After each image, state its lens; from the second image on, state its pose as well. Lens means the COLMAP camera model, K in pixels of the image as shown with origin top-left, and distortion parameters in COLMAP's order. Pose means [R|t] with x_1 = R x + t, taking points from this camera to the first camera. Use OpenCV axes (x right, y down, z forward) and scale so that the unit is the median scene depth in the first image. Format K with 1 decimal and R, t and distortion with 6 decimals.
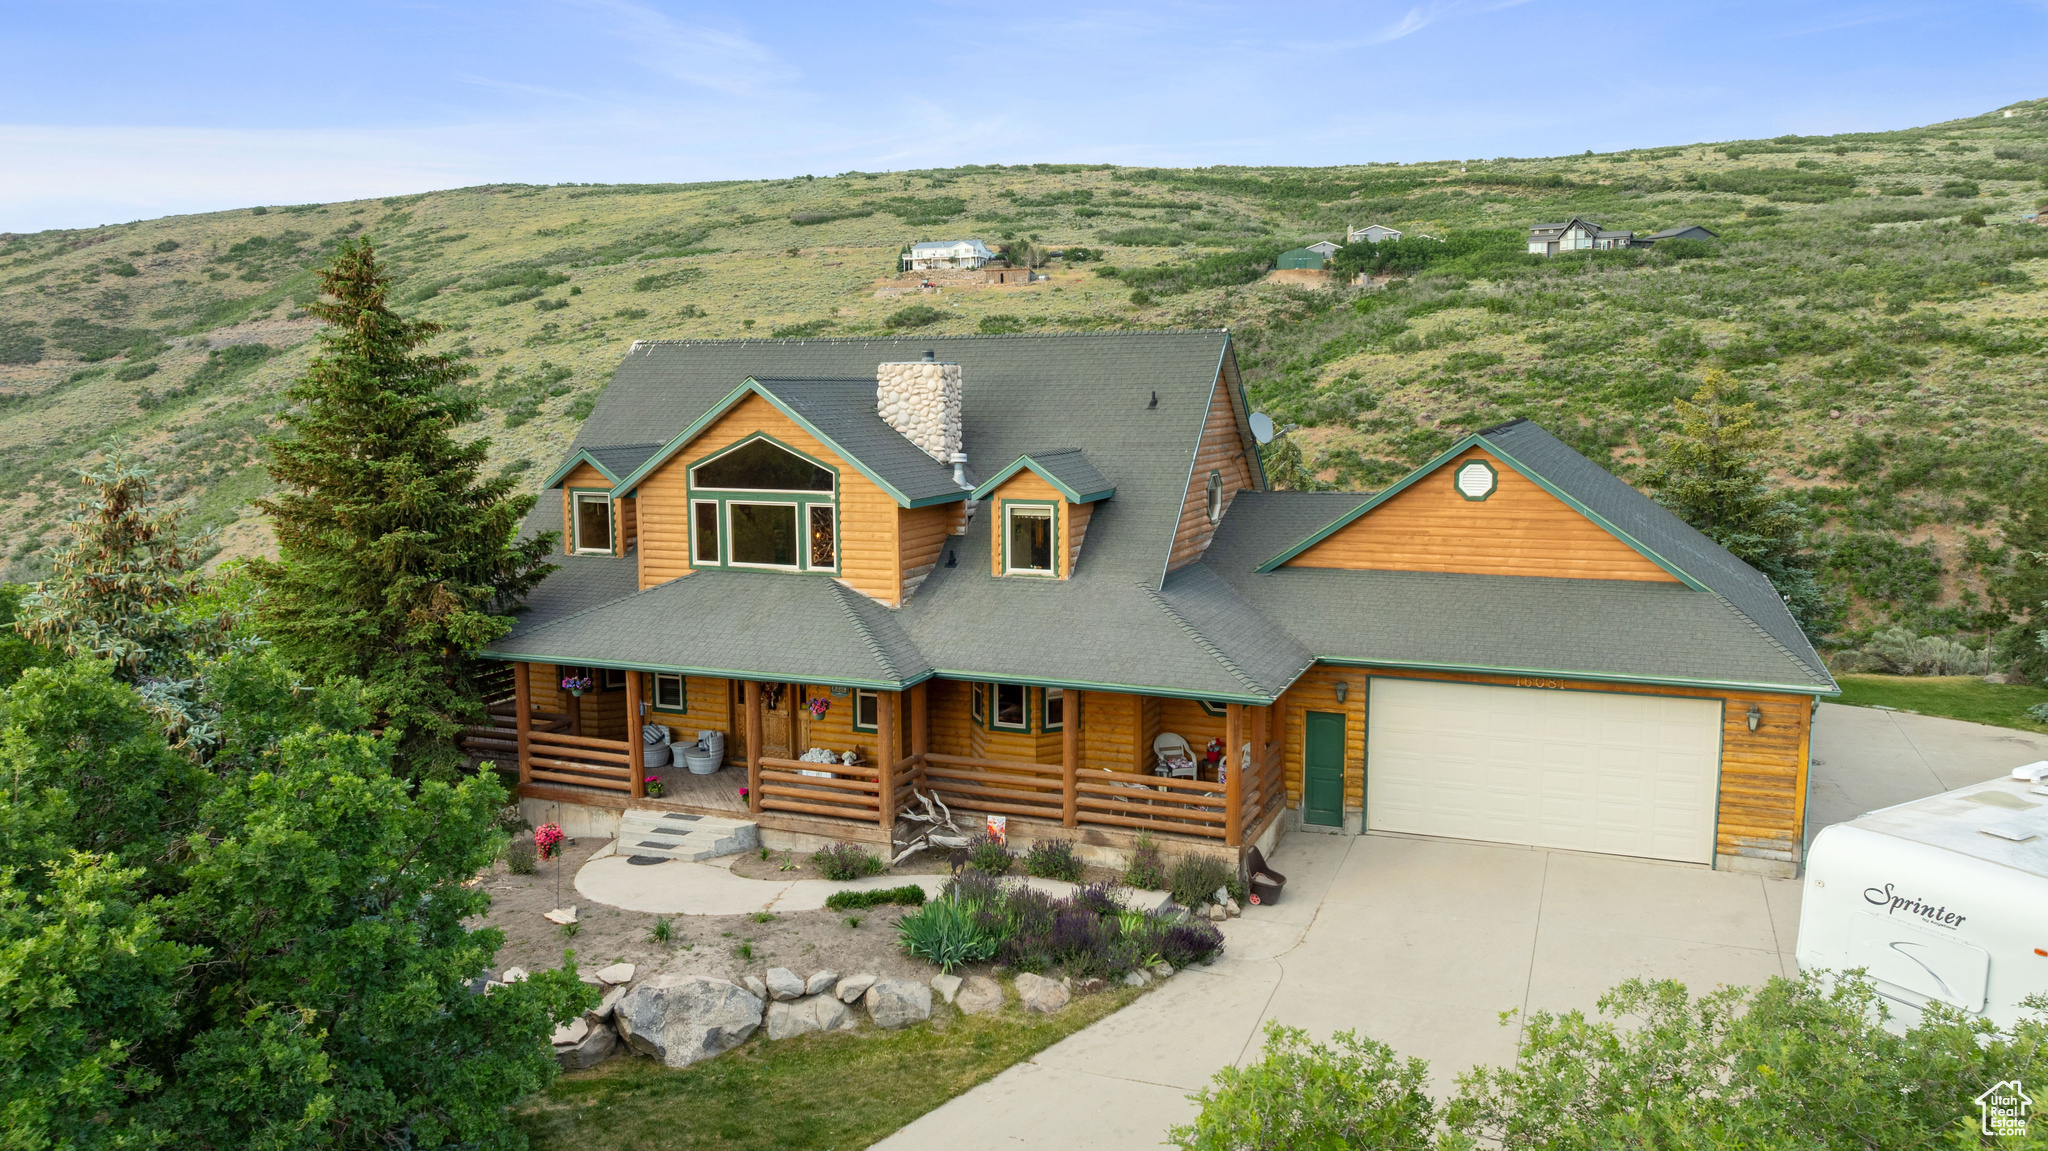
lens RADIAL K [[1452.9, 0, 1028.4], [0, 1452.9, 569.2], [0, 0, 1]] dist [-0.042956, 0.032569]
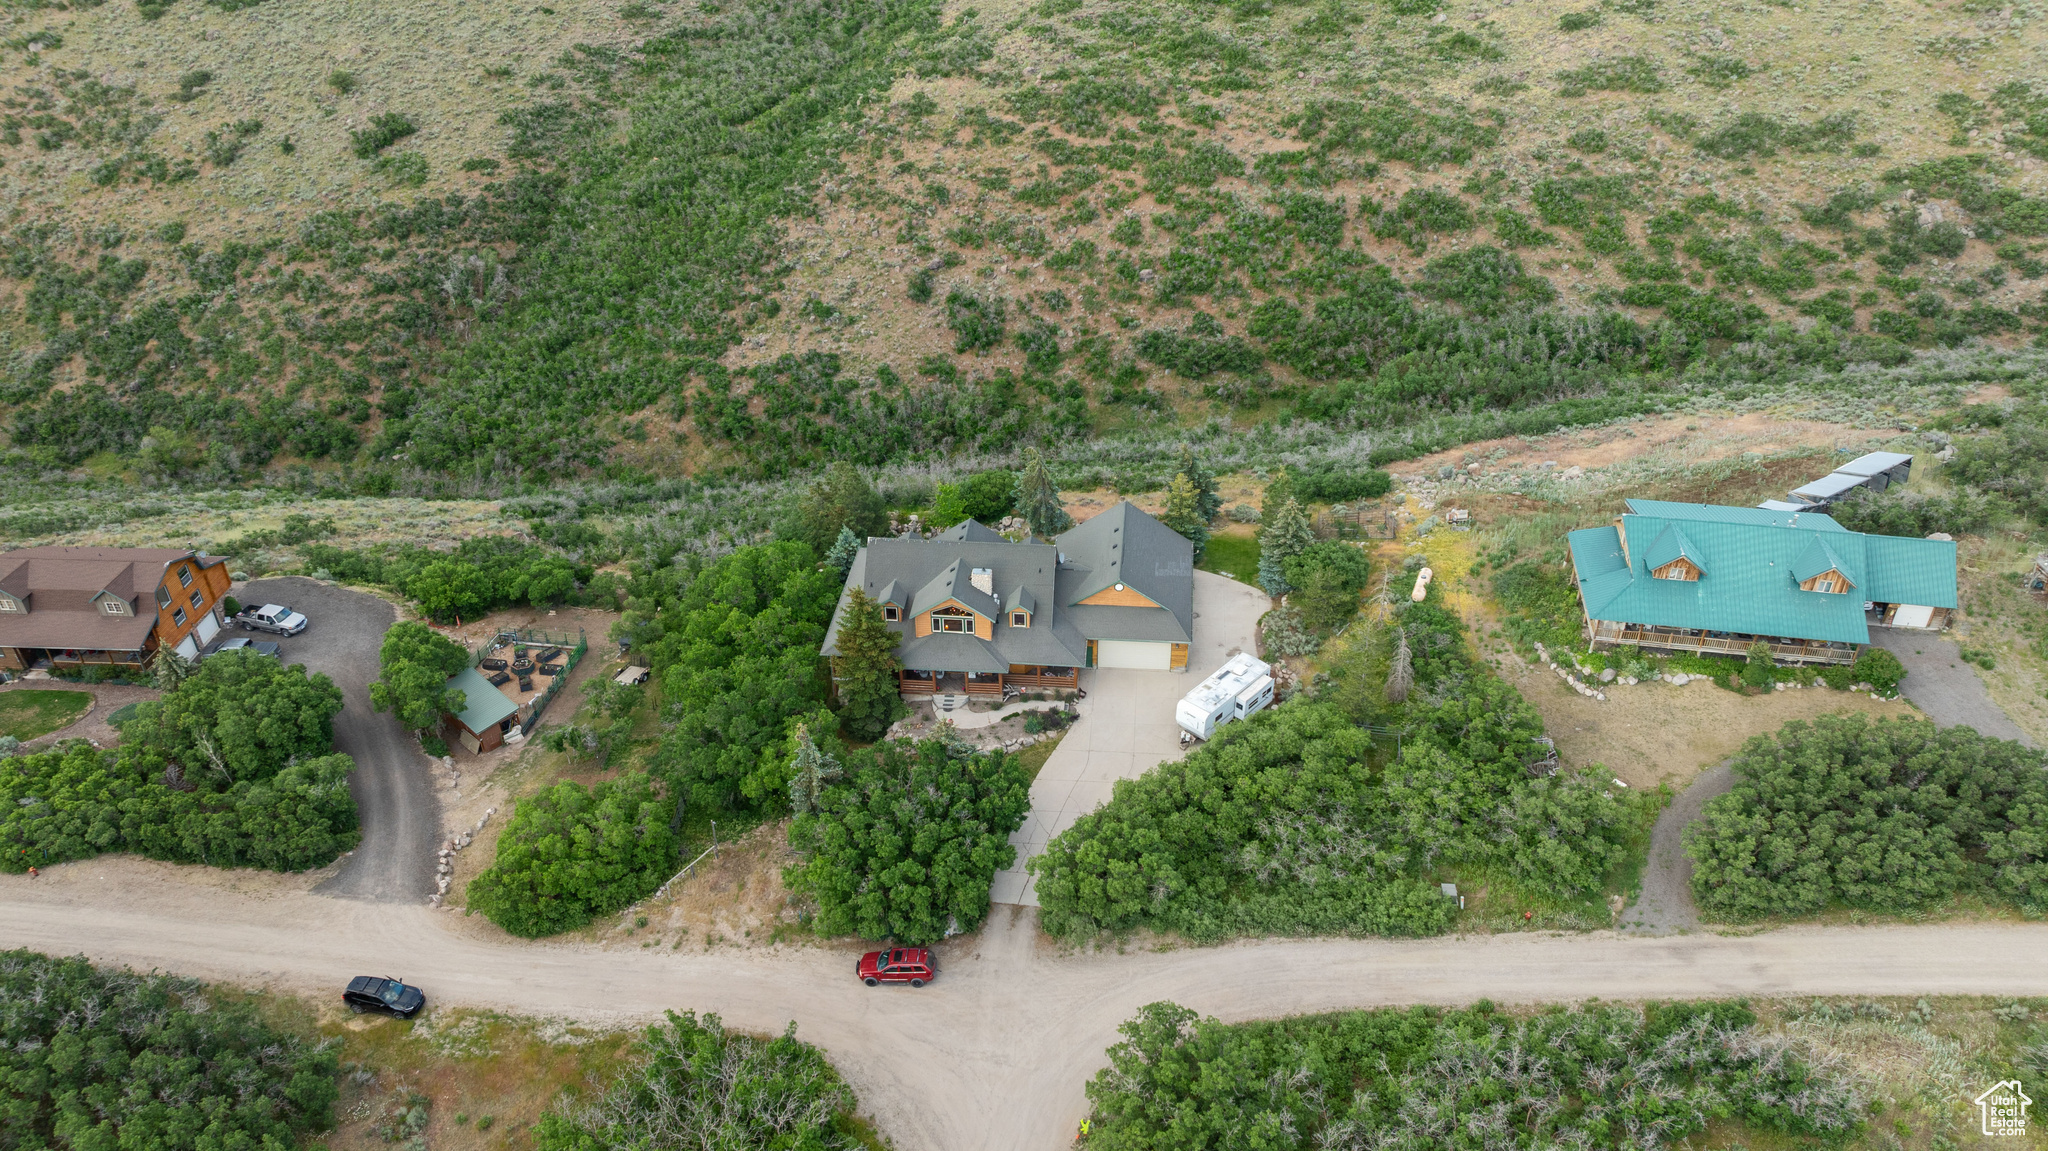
lens RADIAL K [[1452.9, 0, 1028.6], [0, 1452.9, 580.3], [0, 0, 1]] dist [-0.042956, 0.032569]
pose [[0.954922, -0.170010, 0.243353, -0.174269], [0.045428, 0.893799, 0.446162, -0.356282], [-0.293360, -0.414994, 0.861231, -0.460706]]
